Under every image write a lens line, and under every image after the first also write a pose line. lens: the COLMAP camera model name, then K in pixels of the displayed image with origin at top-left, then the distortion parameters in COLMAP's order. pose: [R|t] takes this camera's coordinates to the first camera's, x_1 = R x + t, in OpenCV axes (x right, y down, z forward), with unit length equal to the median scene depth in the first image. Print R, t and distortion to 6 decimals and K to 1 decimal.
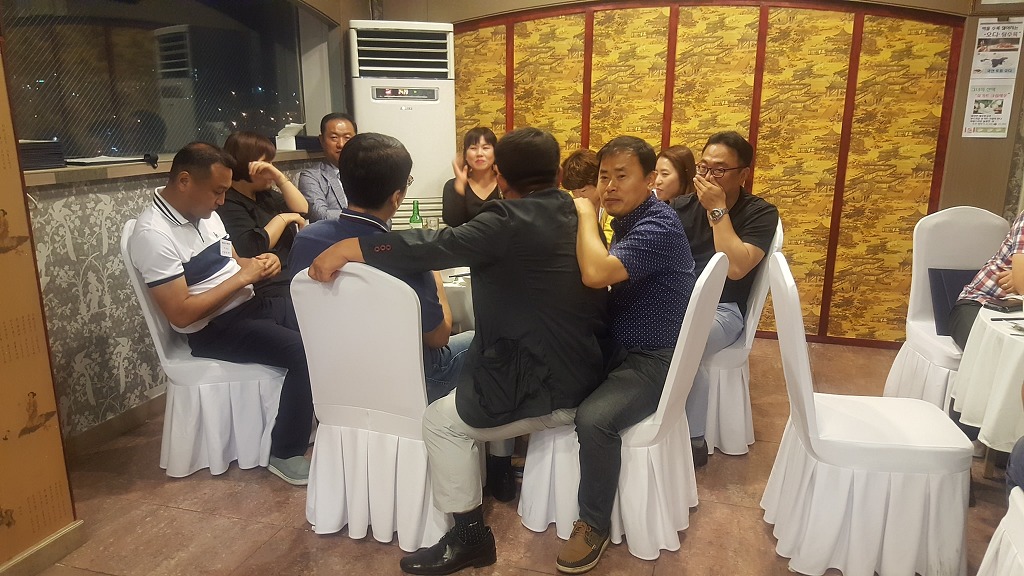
lens RADIAL K [[762.5, 0, 539.2], [0, 762.5, 329.8], [0, 0, 1]] dist [0.094468, -0.142272]
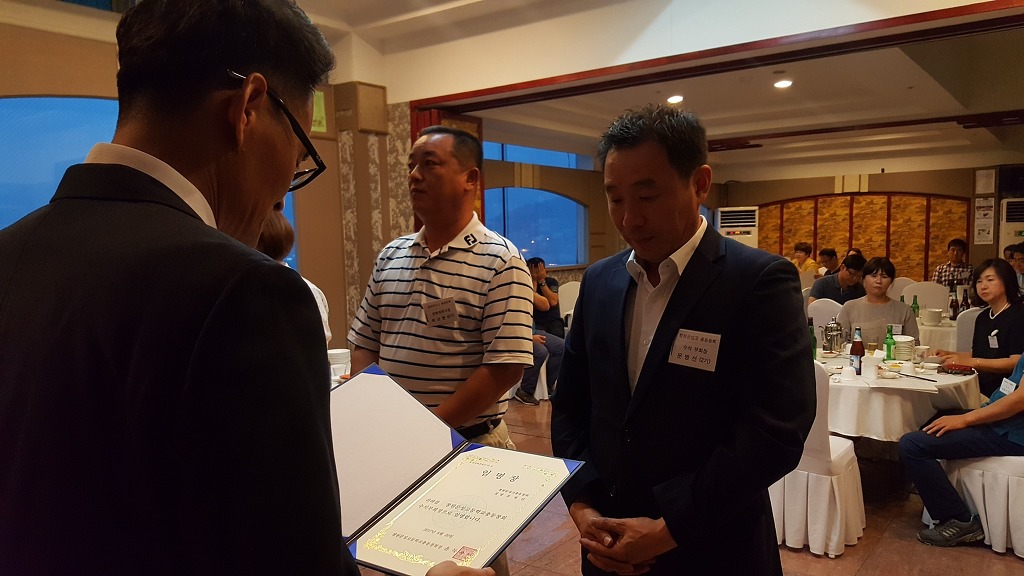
lens RADIAL K [[762.5, 0, 518.8], [0, 762.5, 309.6], [0, 0, 1]] dist [0.094468, -0.142272]
pose [[0.927404, 0.008315, -0.373969, 0.113175], [-0.072855, 0.984622, -0.158781, 0.421497], [0.366898, 0.174500, 0.913748, -1.625411]]
